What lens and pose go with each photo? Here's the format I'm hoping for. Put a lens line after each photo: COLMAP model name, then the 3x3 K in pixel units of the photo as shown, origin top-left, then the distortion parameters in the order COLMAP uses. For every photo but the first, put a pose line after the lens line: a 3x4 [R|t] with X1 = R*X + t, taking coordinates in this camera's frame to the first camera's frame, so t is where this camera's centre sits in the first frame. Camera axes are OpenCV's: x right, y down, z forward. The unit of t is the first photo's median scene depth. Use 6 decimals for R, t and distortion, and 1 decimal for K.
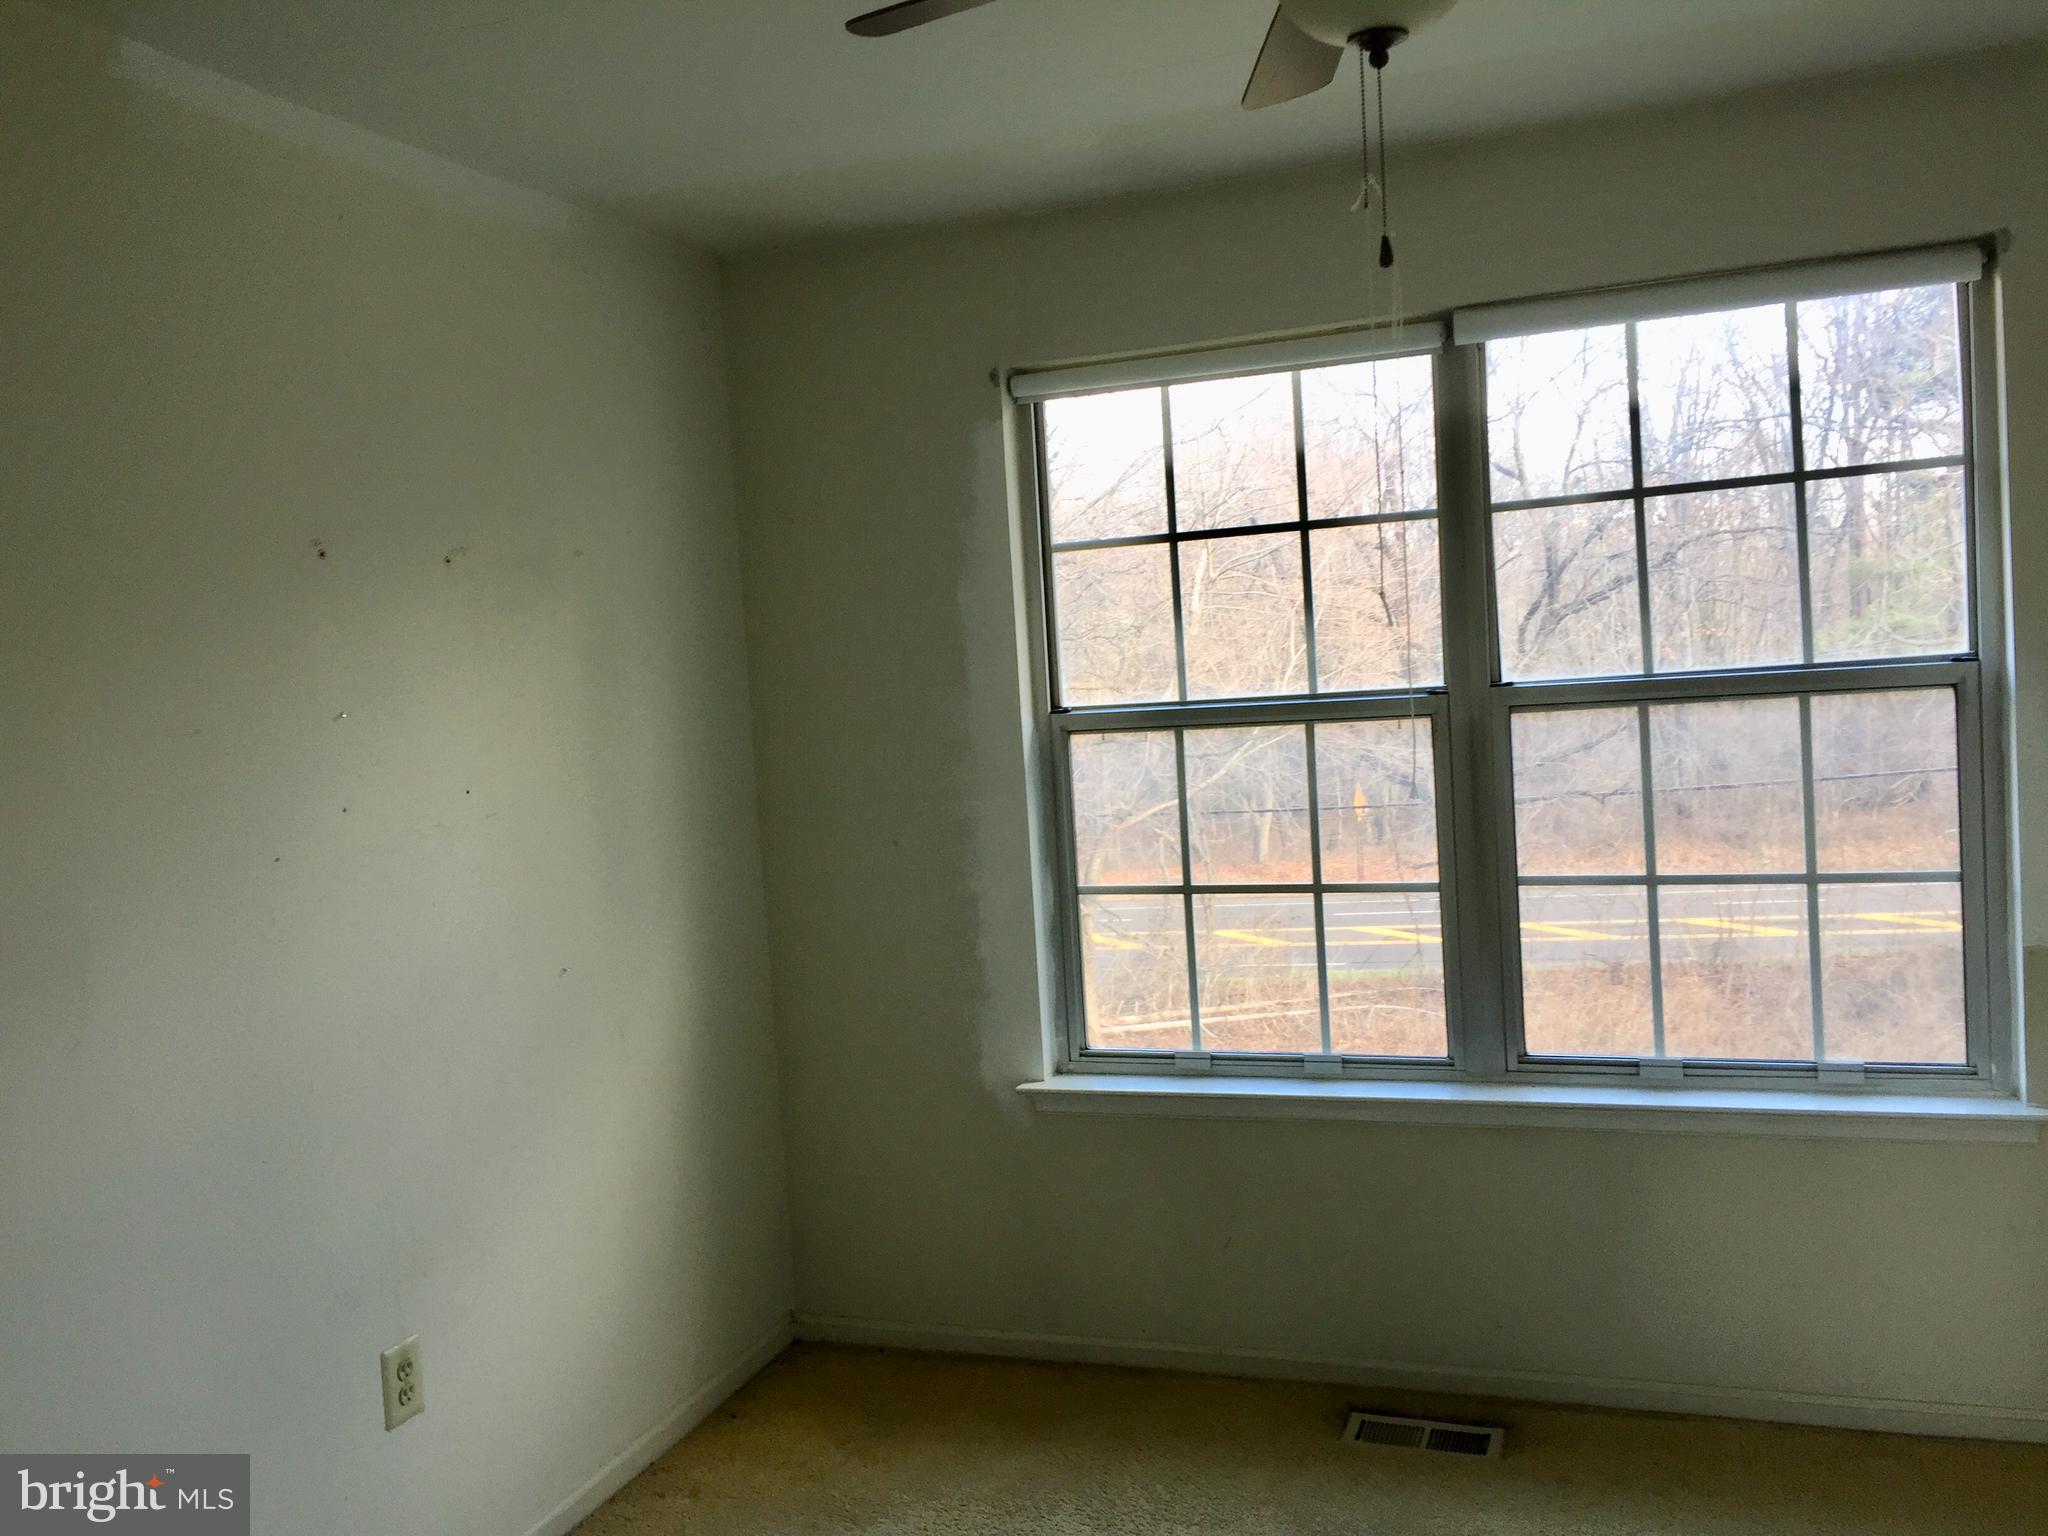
lens RADIAL K [[1738.9, 0, 1022.8], [0, 1738.9, 746.3], [0, 0, 1]] dist [0.089359, -0.113852]
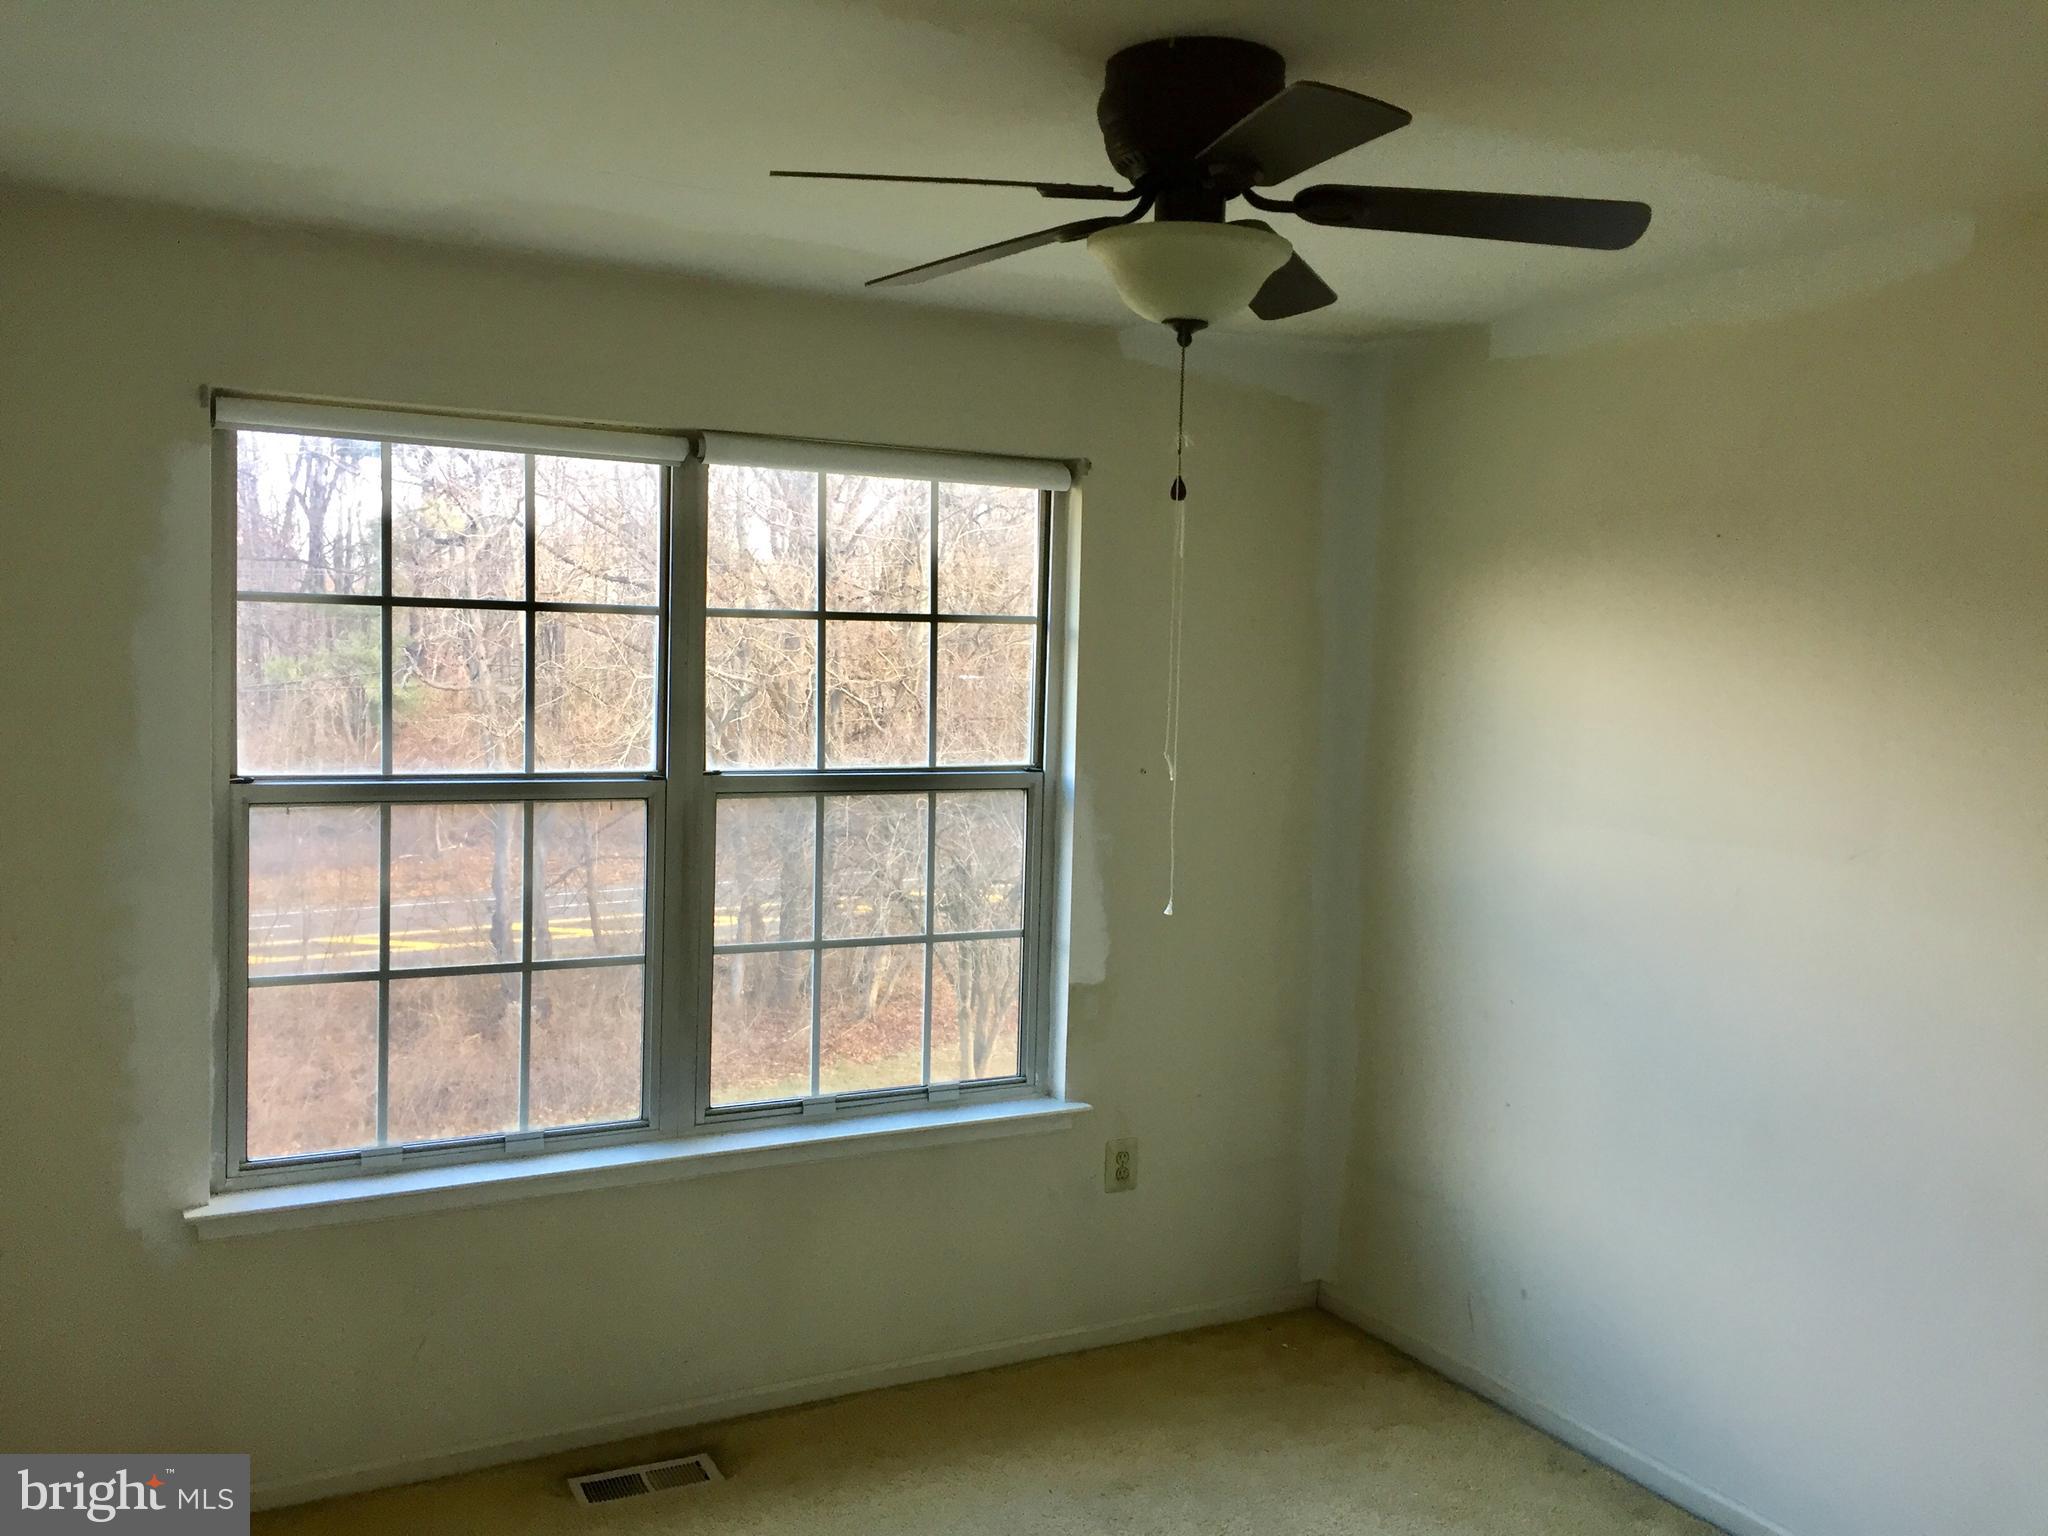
lens RADIAL K [[1738.9, 0, 996.6], [0, 1738.9, 742.7], [0, 0, 1]] dist [0.089359, -0.113852]
pose [[0.668816, 0.042385, 0.742219, -0.422223], [-0.031906, 0.999090, -0.028303, -0.029045], [-0.742743, -0.004751, 0.669559, 0.126860]]
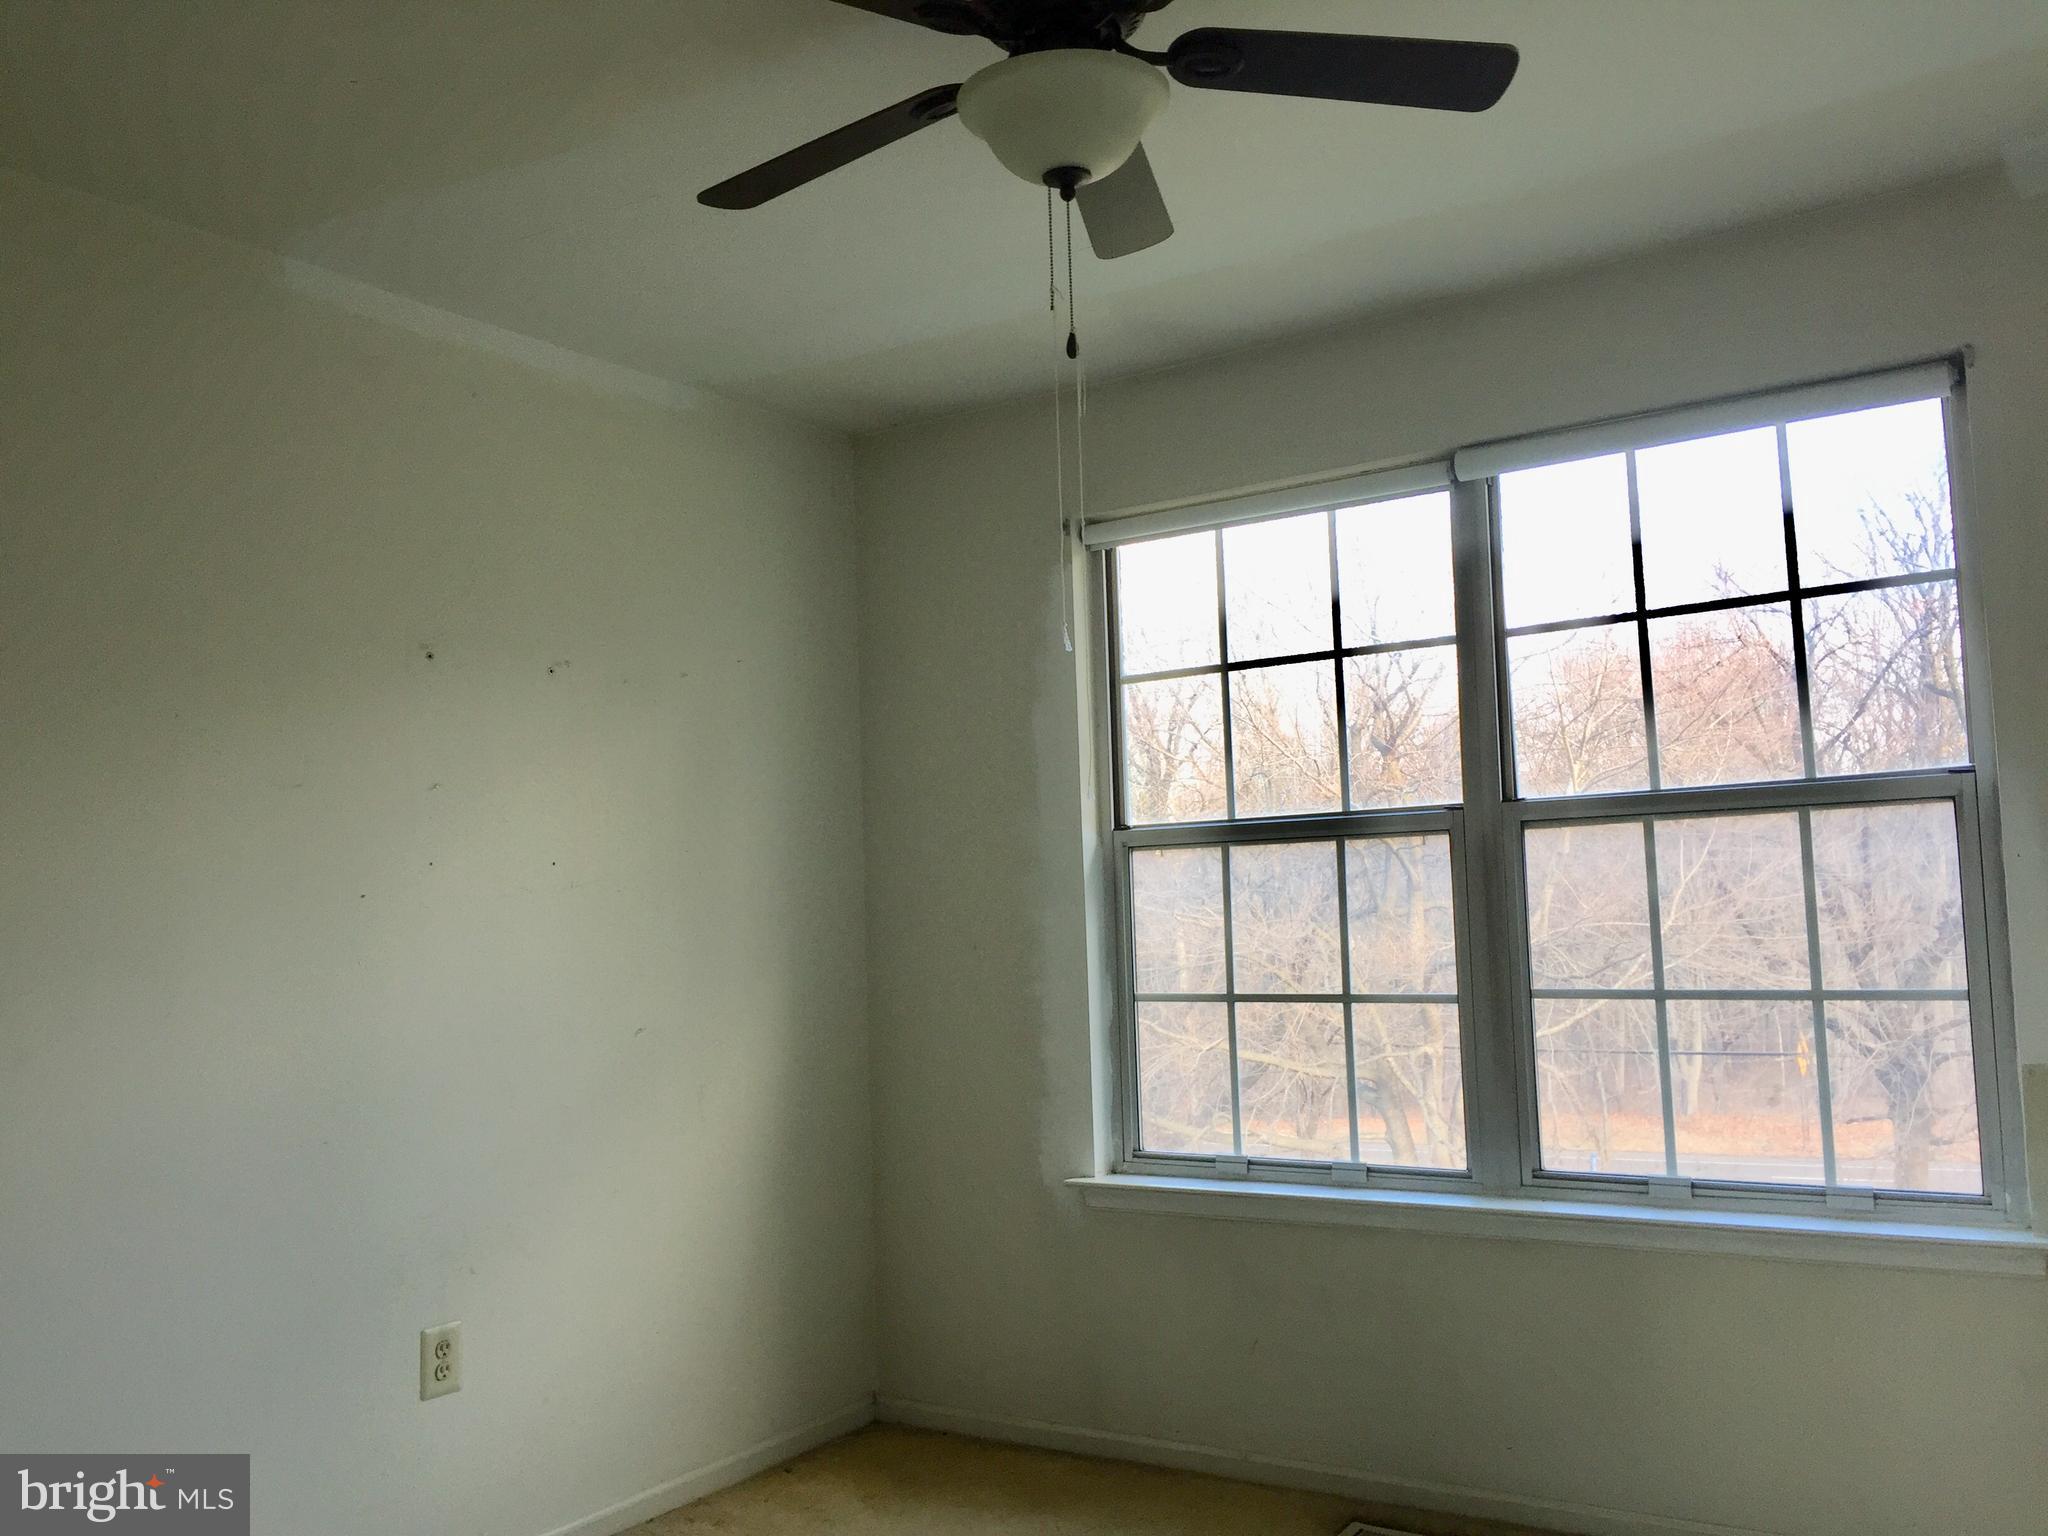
lens RADIAL K [[1738.9, 0, 1019.0], [0, 1738.9, 753.9], [0, 0, 1]] dist [0.089359, -0.113852]
pose [[0.973279, 0.008460, -0.229471, 0.225086], [-0.036735, 0.992187, -0.119227, 0.070828], [0.226670, 0.124470, 0.965985, -0.066926]]
